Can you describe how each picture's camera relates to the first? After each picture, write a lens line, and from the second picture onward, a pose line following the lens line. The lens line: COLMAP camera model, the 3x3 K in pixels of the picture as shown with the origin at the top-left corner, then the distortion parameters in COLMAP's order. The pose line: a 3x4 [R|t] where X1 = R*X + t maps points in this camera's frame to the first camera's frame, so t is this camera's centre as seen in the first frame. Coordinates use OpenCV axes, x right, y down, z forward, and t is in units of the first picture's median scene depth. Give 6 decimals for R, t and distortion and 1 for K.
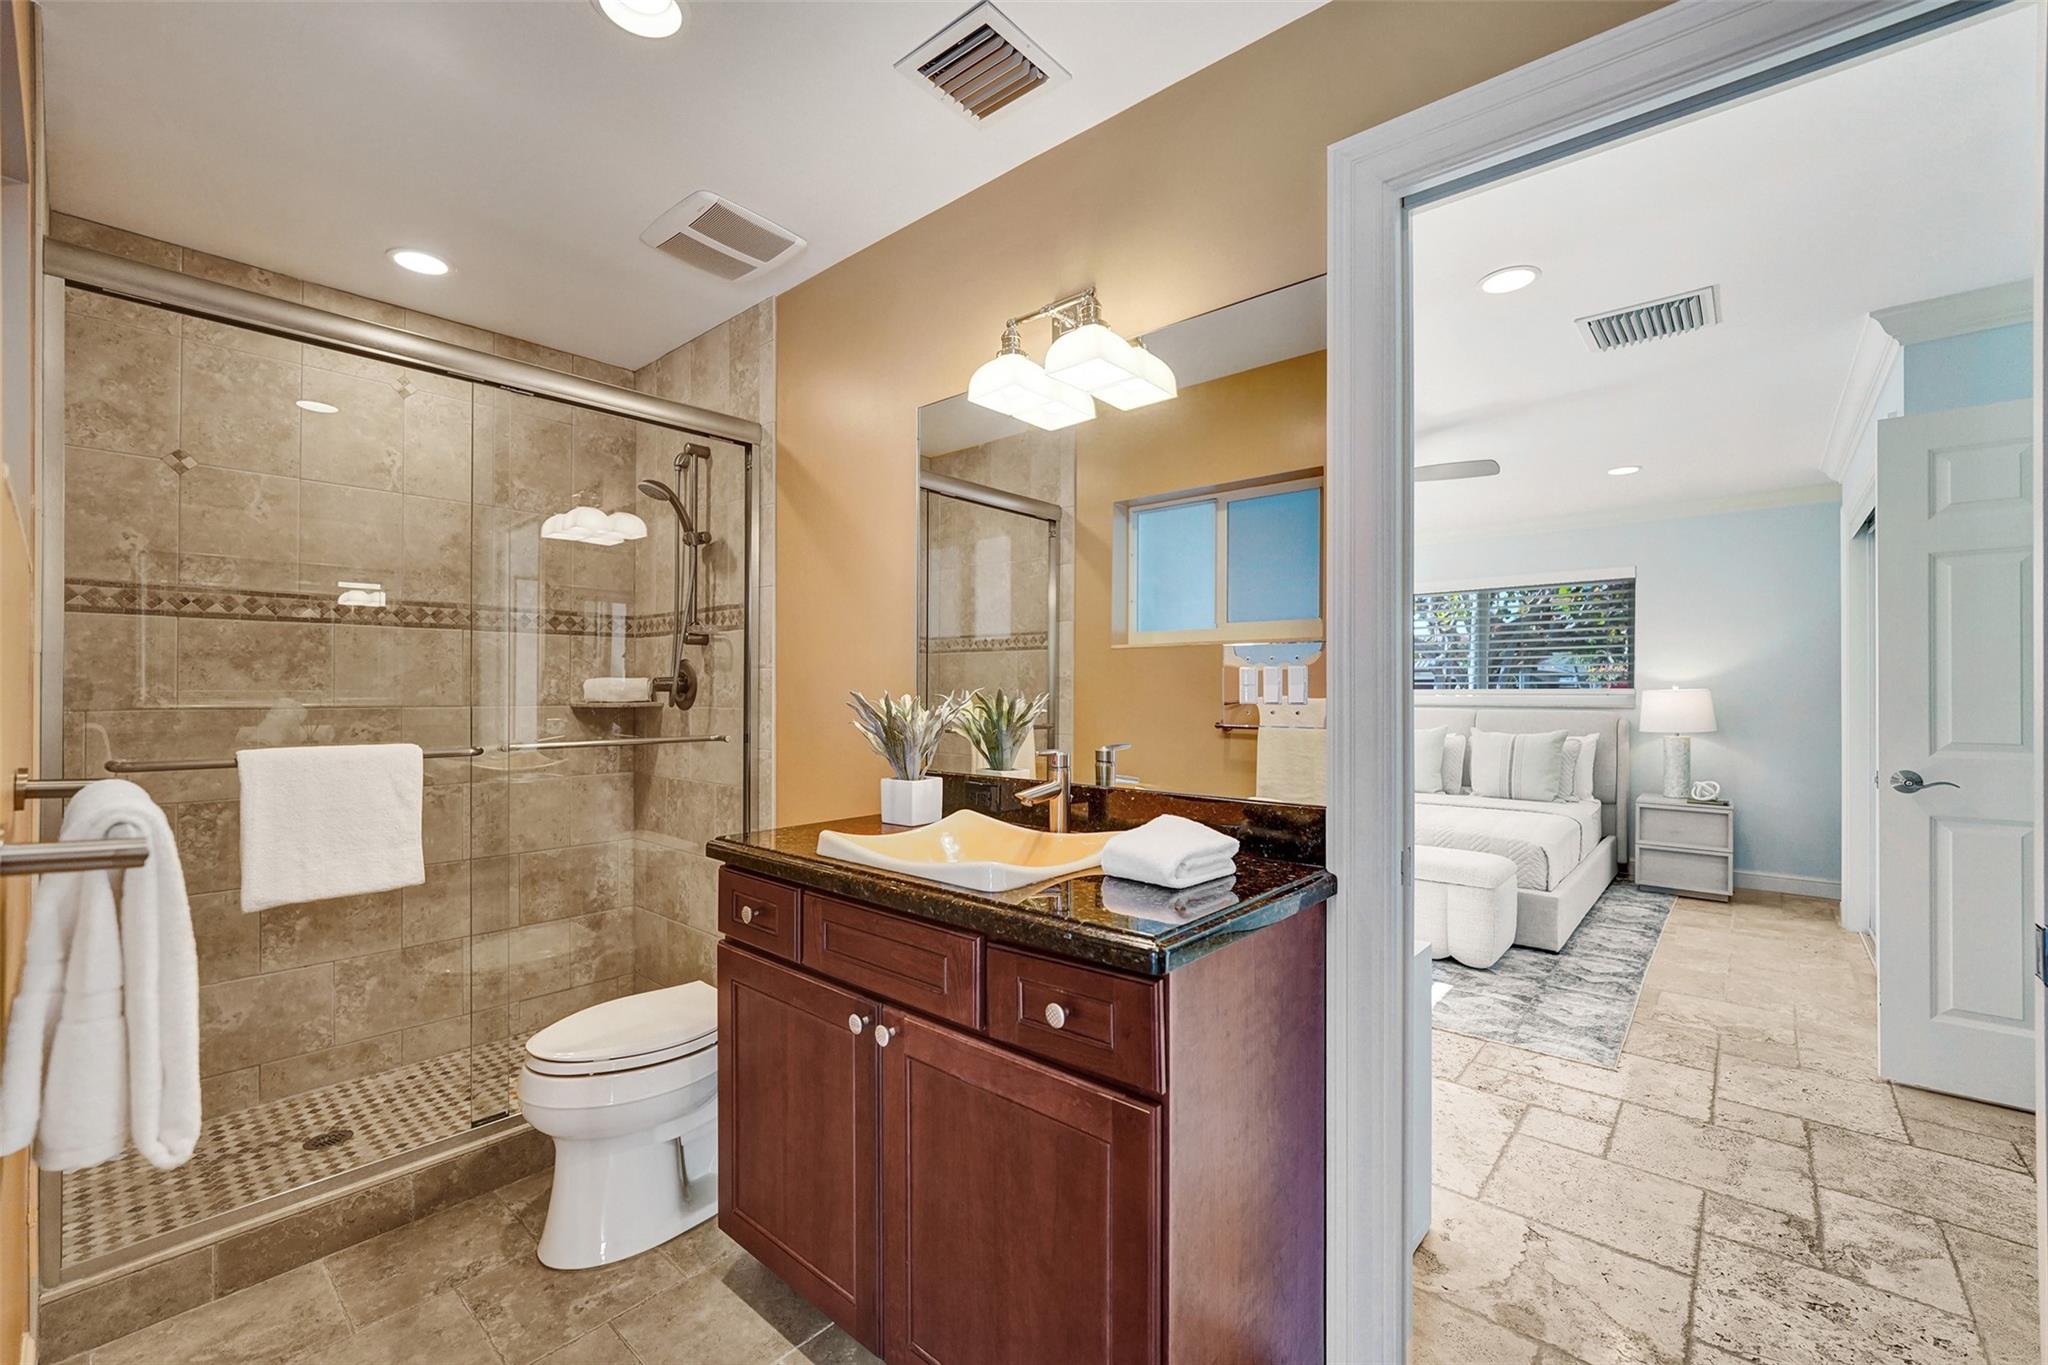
lens RADIAL K [[846.6, 0, 1018.6], [0, 846.6, 696.0], [0, 0, 1]] dist [-0.000078, 0.001444]
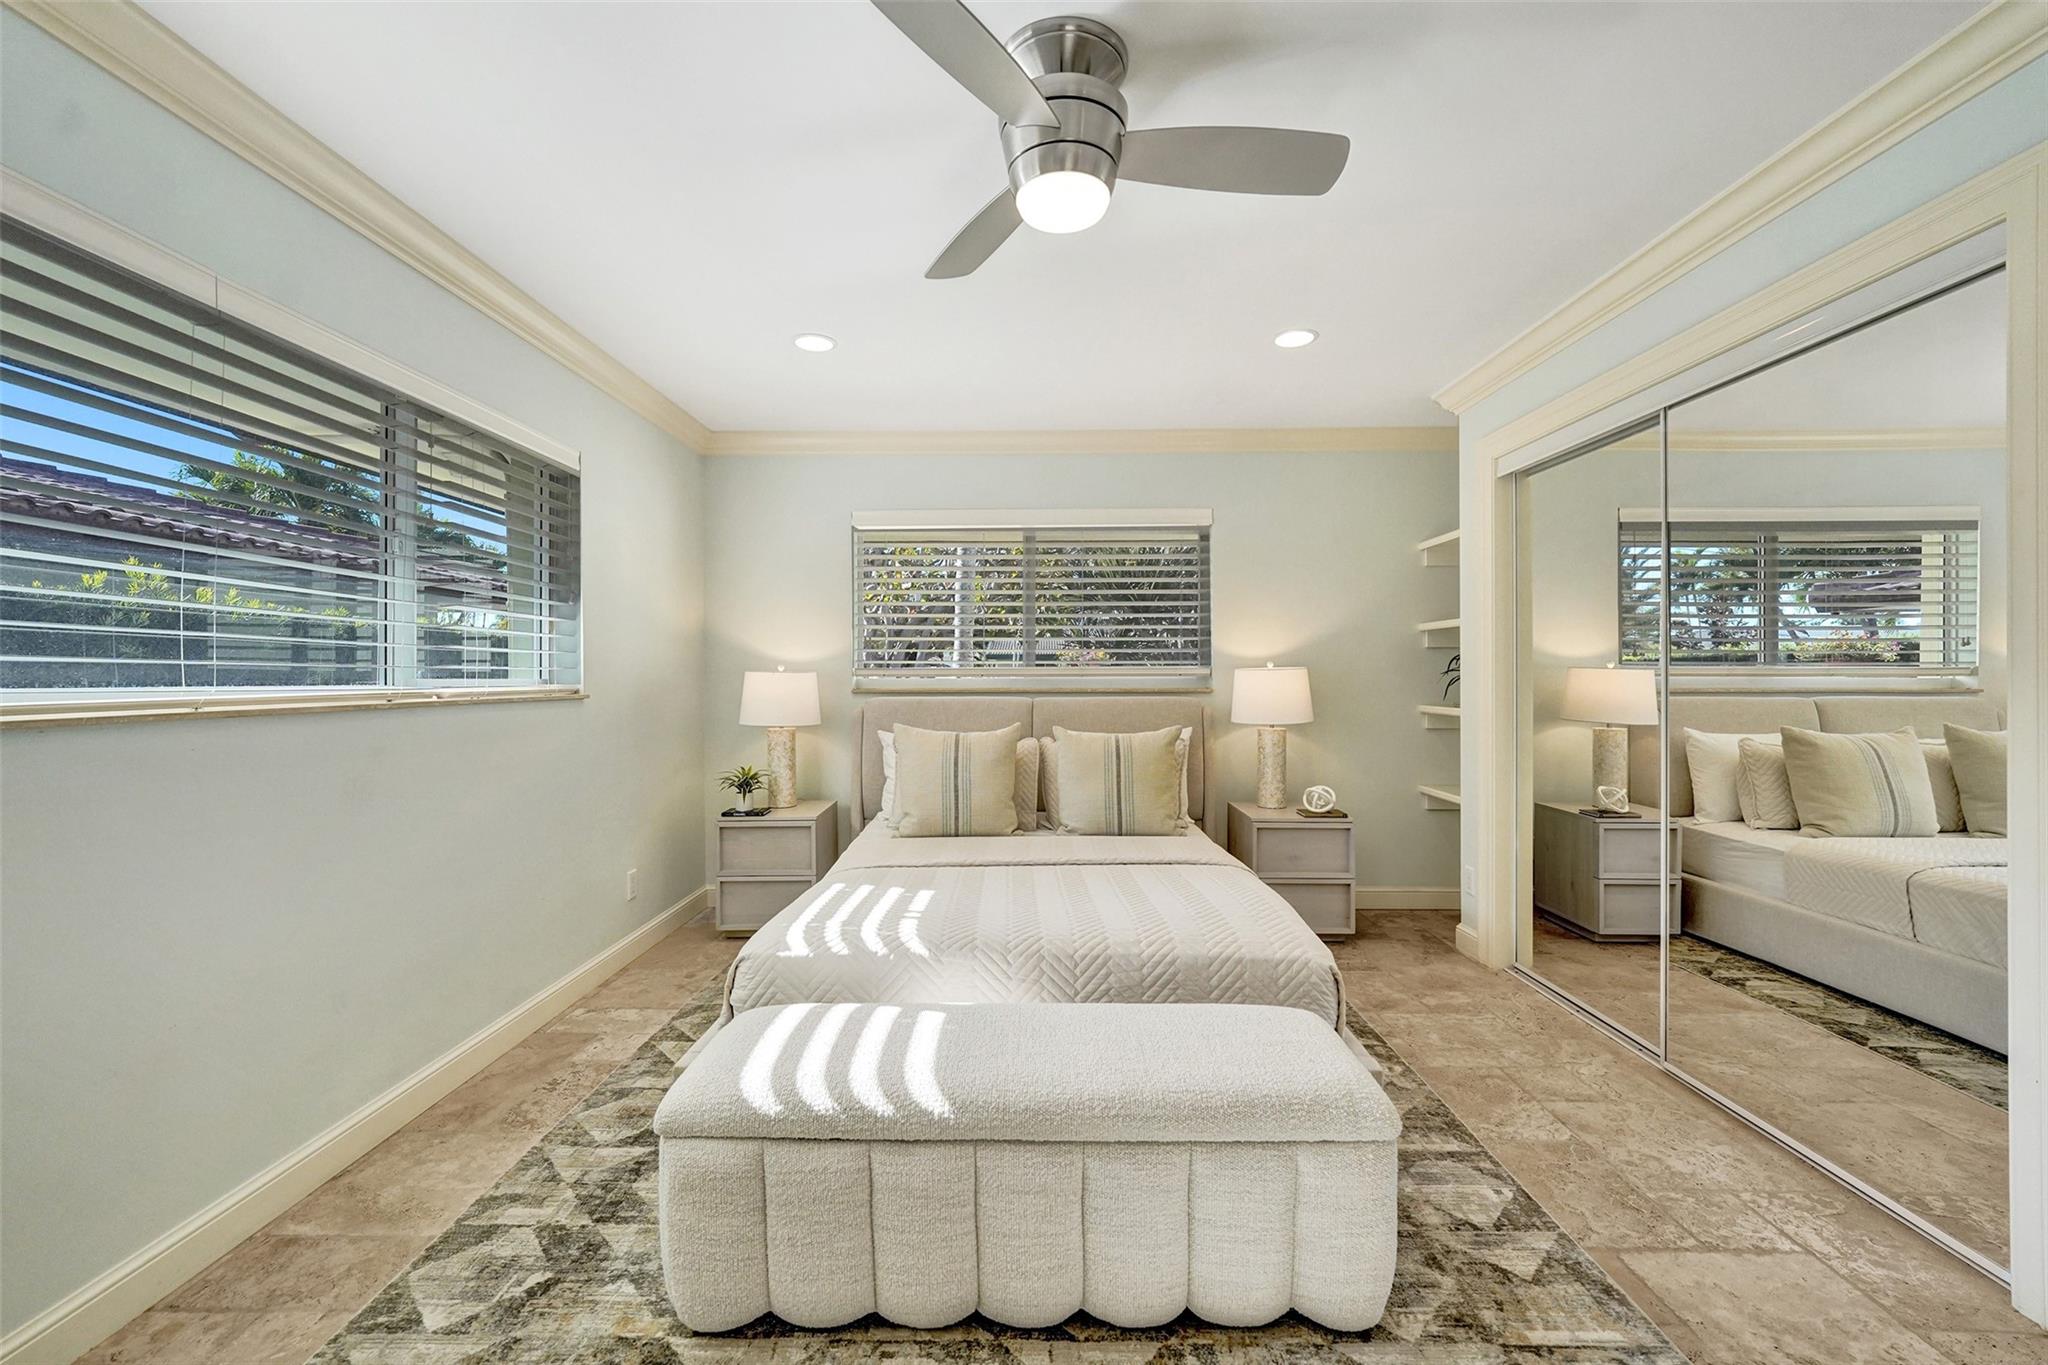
lens RADIAL K [[846.6, 0, 1038.5], [0, 846.6, 672.6], [0, 0, 1]] dist [-0.000078, 0.001444]
pose [[0.758790, 0.003428, 0.651327, 0.118897], [0.006141, 0.999904, -0.012416, 0.006061], [-0.651307, 0.013421, 0.758696, 0.580787]]
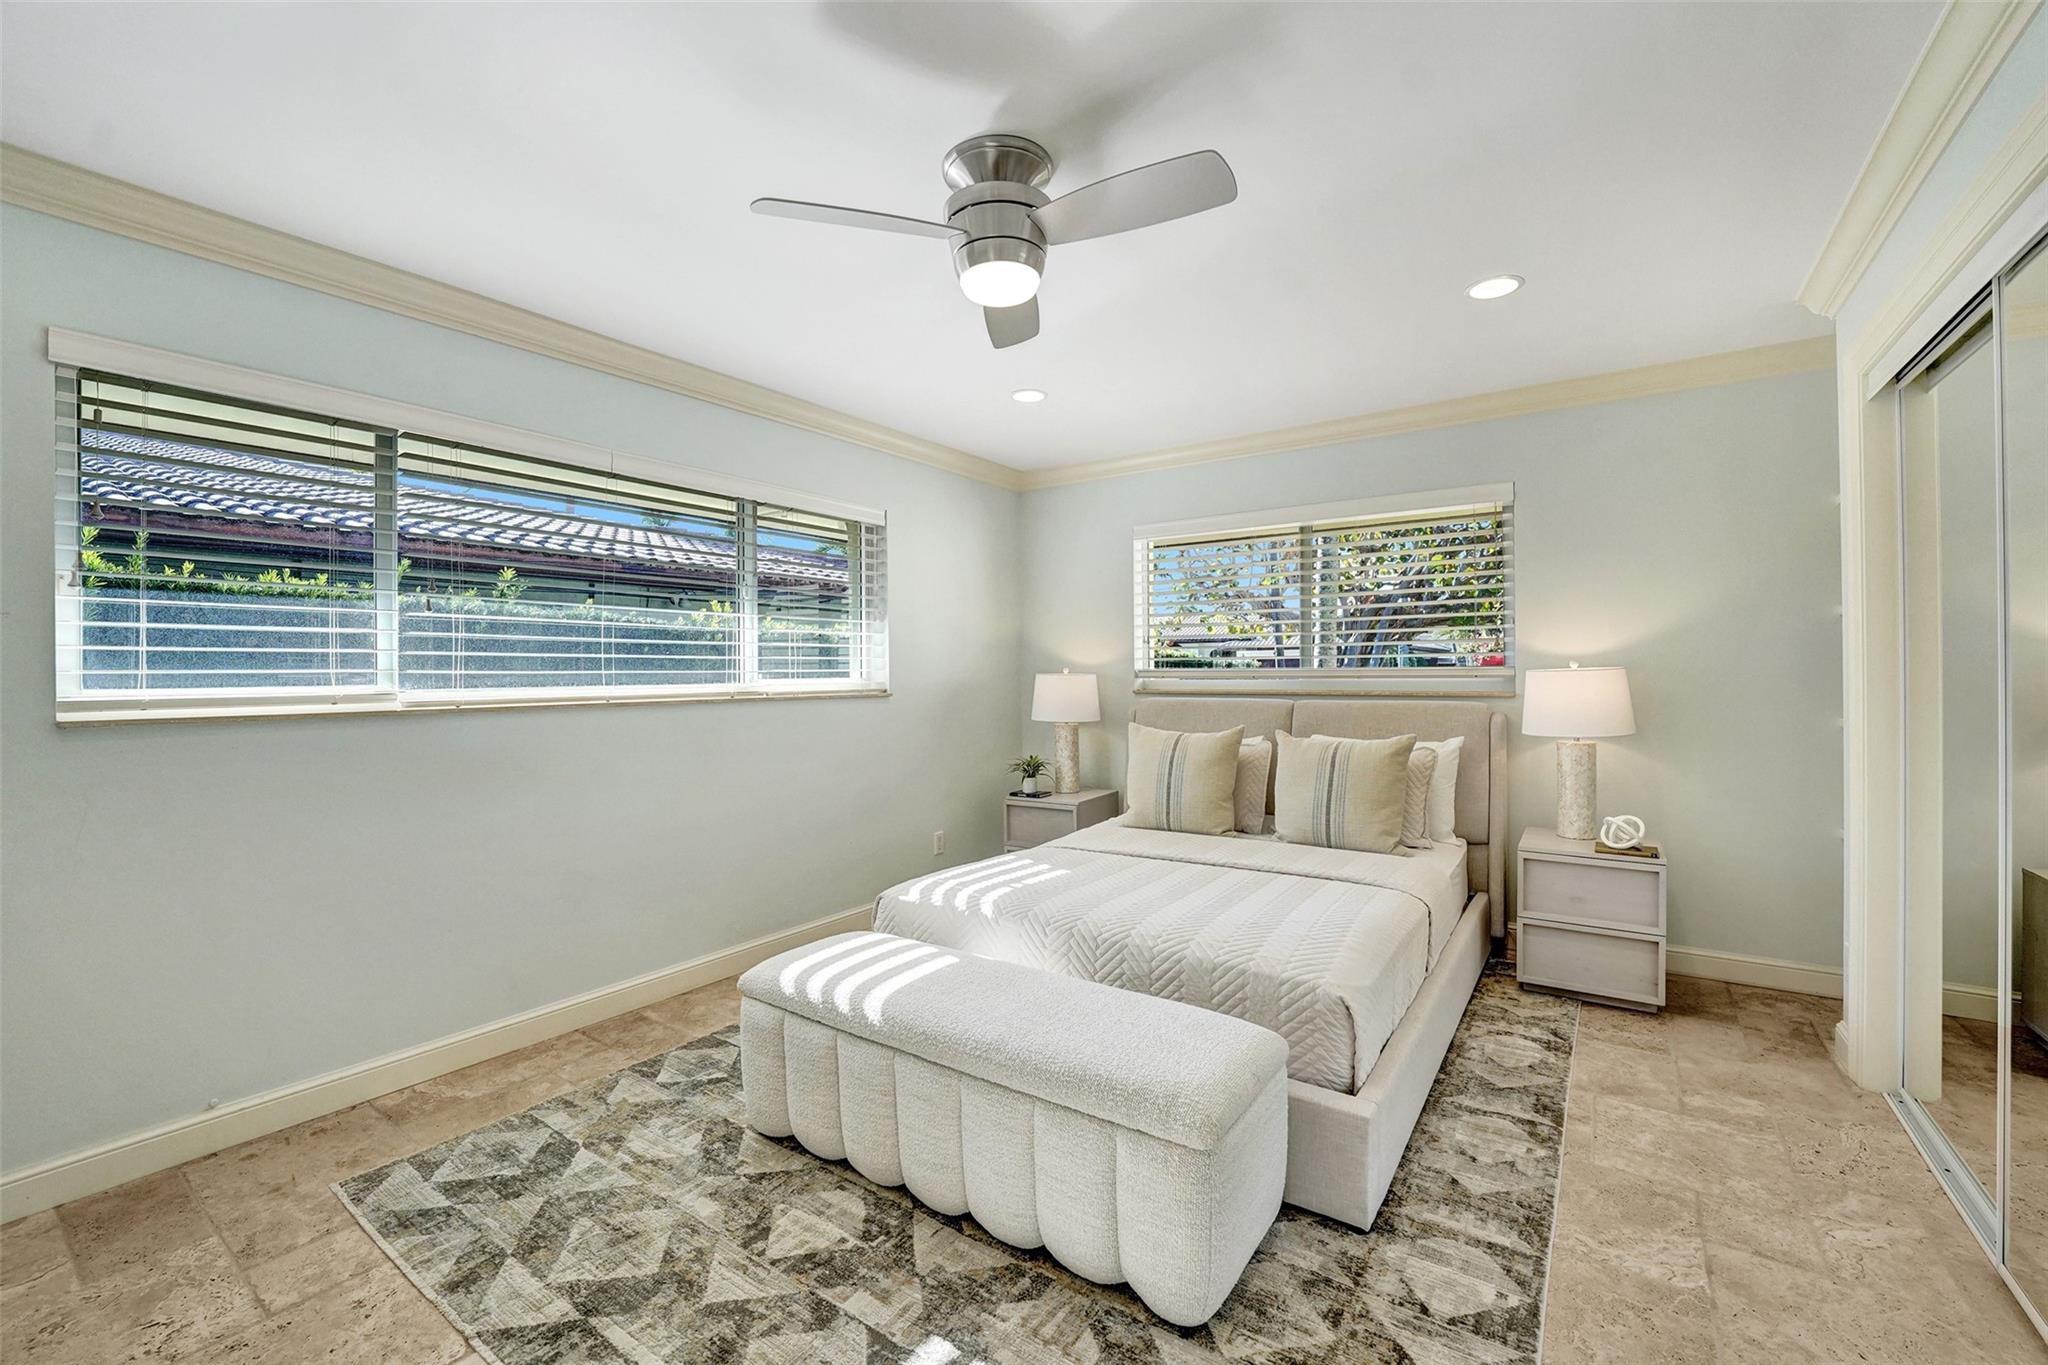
lens RADIAL K [[846.6, 0, 1036.8], [0, 846.6, 676.1], [0, 0, 1]] dist [-0.000078, 0.001444]
pose [[0.993010, -0.005549, 0.117902, 0.312862], [0.005715, 0.999983, -0.001068, -0.003105], [-0.117894, 0.001735, 0.993025, 0.433573]]
